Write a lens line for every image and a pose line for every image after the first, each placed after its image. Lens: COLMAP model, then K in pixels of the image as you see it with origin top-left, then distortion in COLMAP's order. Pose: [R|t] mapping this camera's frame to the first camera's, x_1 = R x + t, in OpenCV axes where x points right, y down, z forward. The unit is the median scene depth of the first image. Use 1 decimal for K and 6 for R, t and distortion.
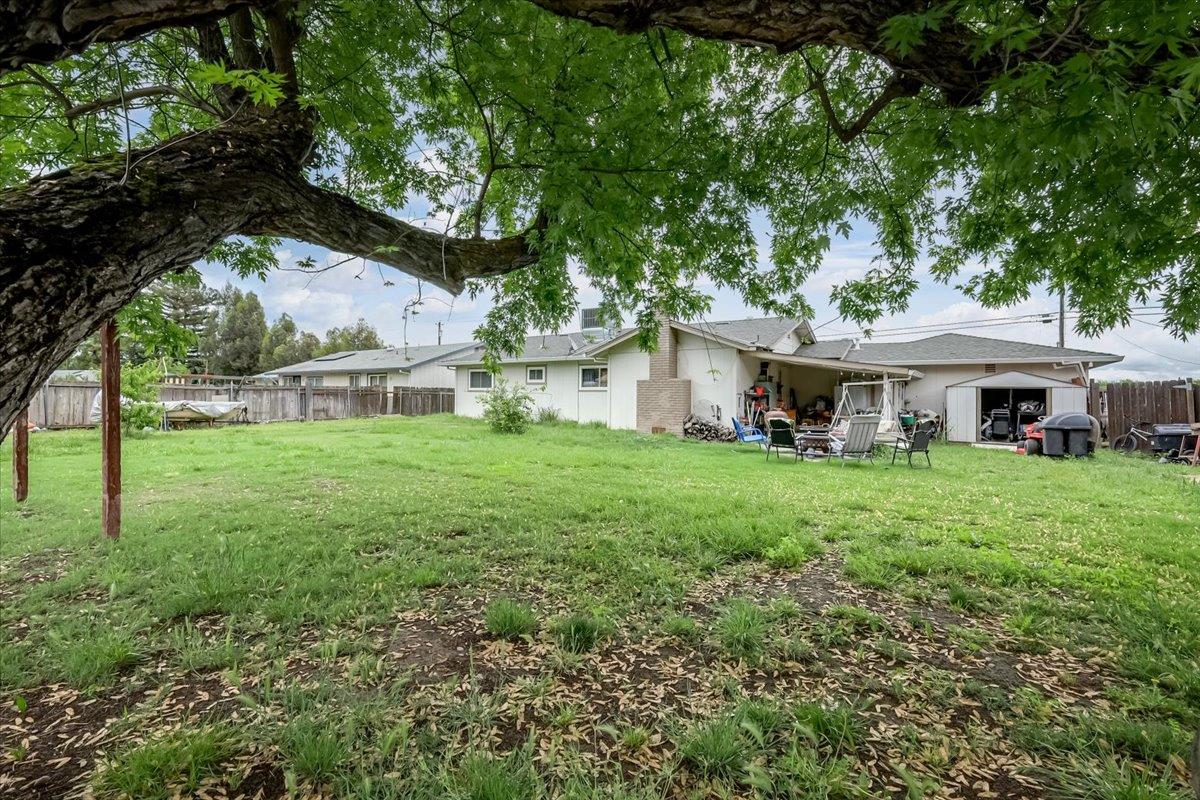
lens RADIAL K [[527.7, 0, 597.0], [0, 527.7, 402.4], [0, 0, 1]] dist [0.000337, -0.000478]
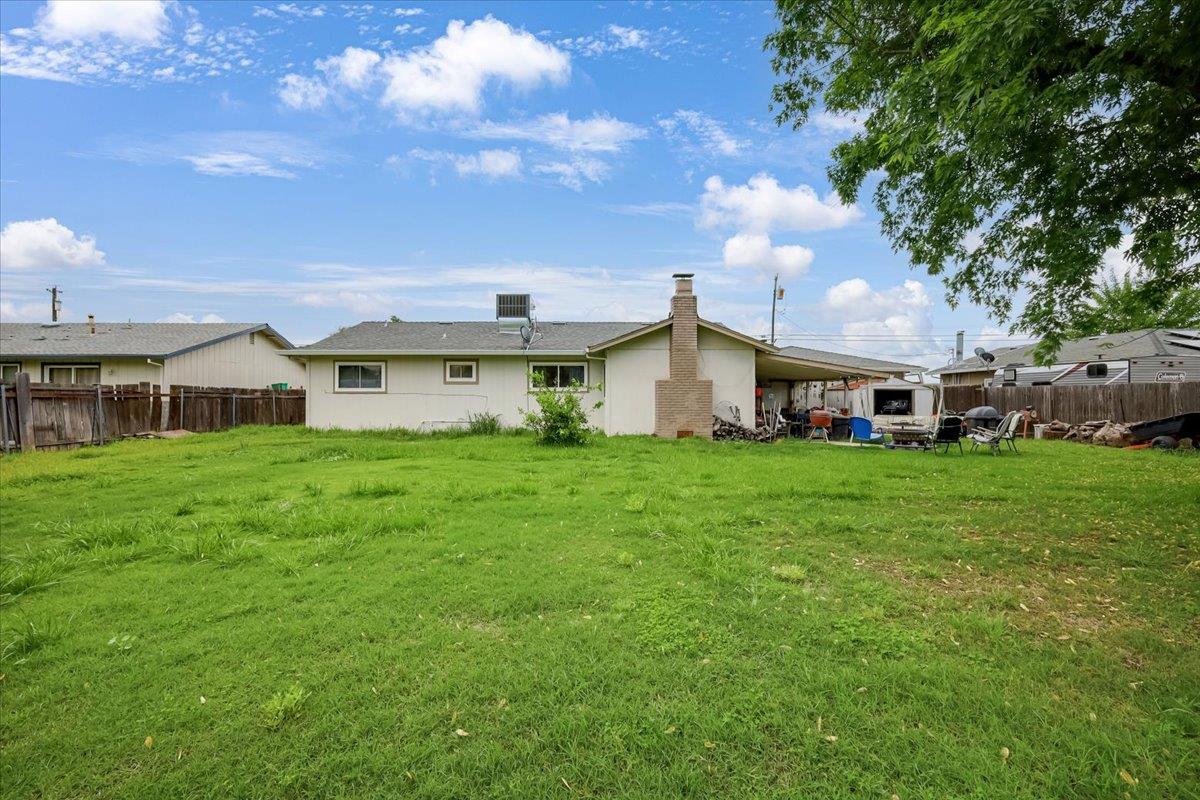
lens RADIAL K [[527.7, 0, 598.1], [0, 527.7, 408.6], [0, 0, 1]] dist [0.000337, -0.000478]
pose [[0.809882, -0.018403, 0.586304, -0.407603], [0.014183, 0.999830, 0.011792, -0.003858], [-0.586422, -0.001235, 0.810005, 0.242701]]
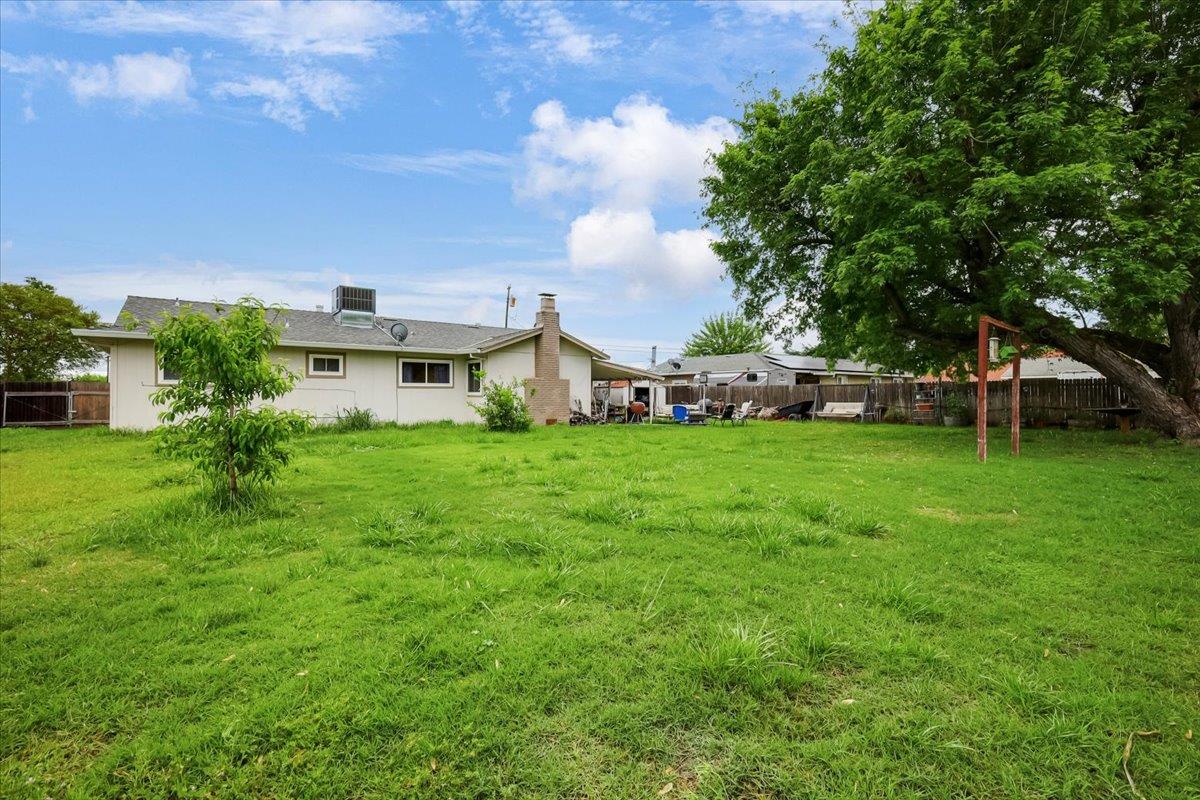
lens RADIAL K [[527.7, 0, 603.2], [0, 527.7, 399.1], [0, 0, 1]] dist [0.000337, -0.000478]
pose [[0.298569, -0.016068, 0.954253, -0.712283], [0.014684, 0.999817, 0.012241, -0.007278], [-0.954275, 0.010358, 0.298750, 0.393238]]
